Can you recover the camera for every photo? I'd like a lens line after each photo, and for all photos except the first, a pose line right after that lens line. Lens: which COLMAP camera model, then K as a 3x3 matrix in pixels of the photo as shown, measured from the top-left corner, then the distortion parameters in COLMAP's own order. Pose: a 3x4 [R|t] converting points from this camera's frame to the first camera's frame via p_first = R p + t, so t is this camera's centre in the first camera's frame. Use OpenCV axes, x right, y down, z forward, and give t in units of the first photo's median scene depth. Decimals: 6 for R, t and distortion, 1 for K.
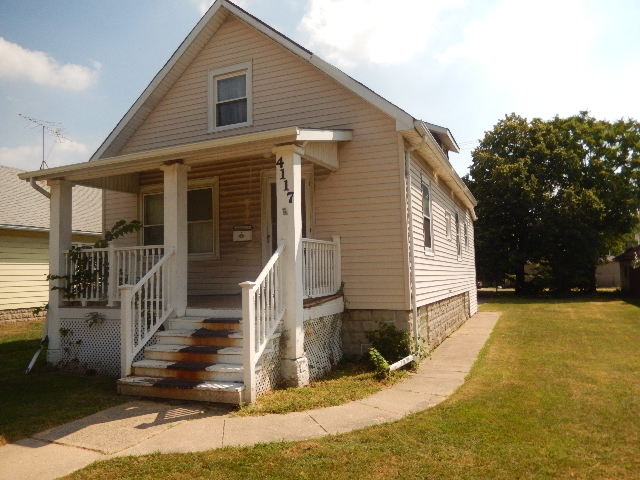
lens RADIAL K [[459.7, 0, 320.0], [0, 459.7, 240.0], [0, 0, 1]] dist [0.038367, 0.000075]
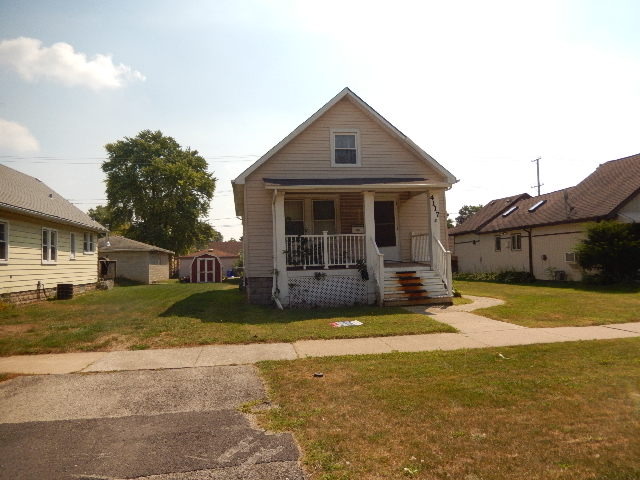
lens RADIAL K [[459.7, 0, 320.0], [0, 459.7, 240.0], [0, 0, 1]] dist [0.038367, 0.000075]
pose [[0.834087, 0.022658, 0.551168, -1.248400], [-0.030756, 0.999512, 0.005454, 0.023364], [-0.550775, -0.021501, 0.834377, -0.373457]]
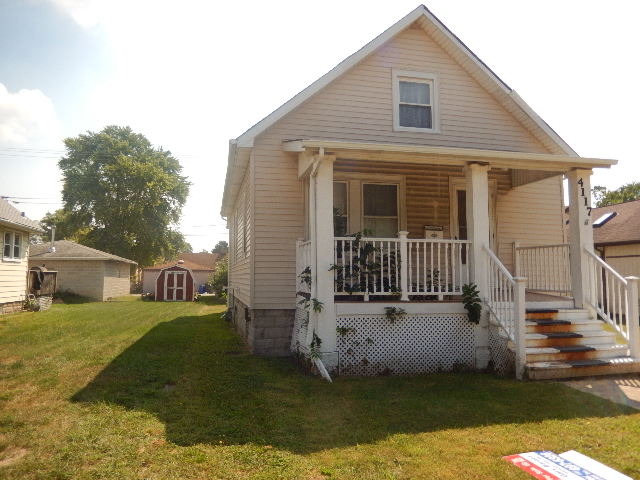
lens RADIAL K [[459.7, 0, 320.0], [0, 459.7, 240.0], [0, 0, 1]] dist [0.038367, 0.000075]
pose [[0.796880, 0.071171, 0.599931, -1.019732], [-0.064596, 0.997381, -0.032519, 0.053470], [-0.600674, -0.012839, 0.799391, 0.307198]]
